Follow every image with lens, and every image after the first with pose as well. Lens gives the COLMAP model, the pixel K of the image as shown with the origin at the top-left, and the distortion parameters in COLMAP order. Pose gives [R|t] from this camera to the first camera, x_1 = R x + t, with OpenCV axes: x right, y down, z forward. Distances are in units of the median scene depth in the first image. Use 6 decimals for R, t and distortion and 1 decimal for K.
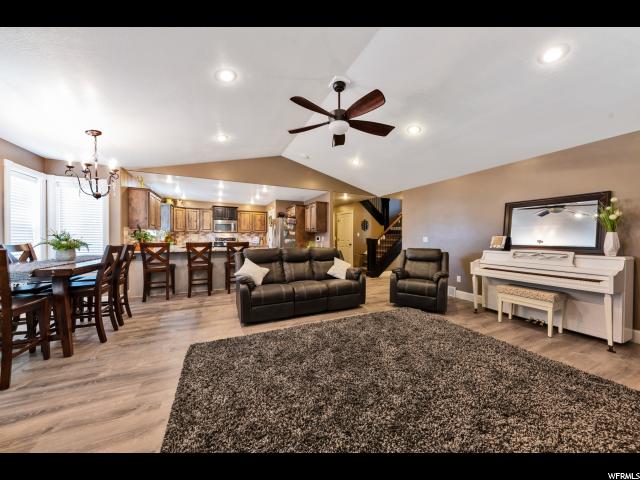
lens RADIAL K [[222.4, 0, 319.4], [0, 222.4, 238.9], [0, 0, 1]] dist [0.000677, -0.001653]
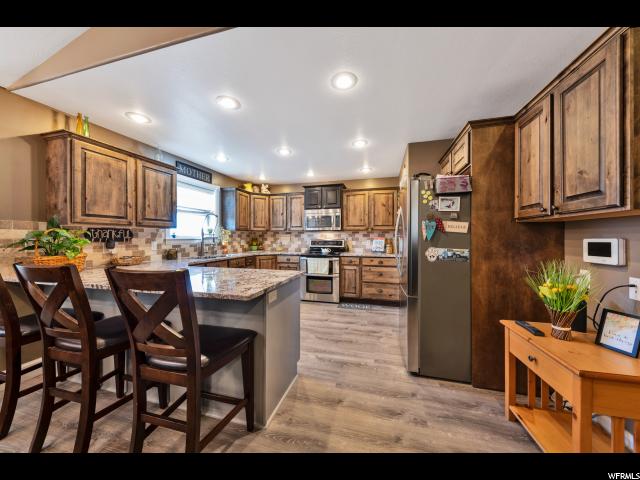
lens RADIAL K [[222.4, 0, 323.6], [0, 222.4, 237.5], [0, 0, 1]] dist [0.000677, -0.001653]
pose [[0.769976, -0.004451, -0.638057, -0.073000], [0.000473, 0.999979, -0.006406, -0.011283], [0.638072, 0.004631, 0.769963, 0.693177]]
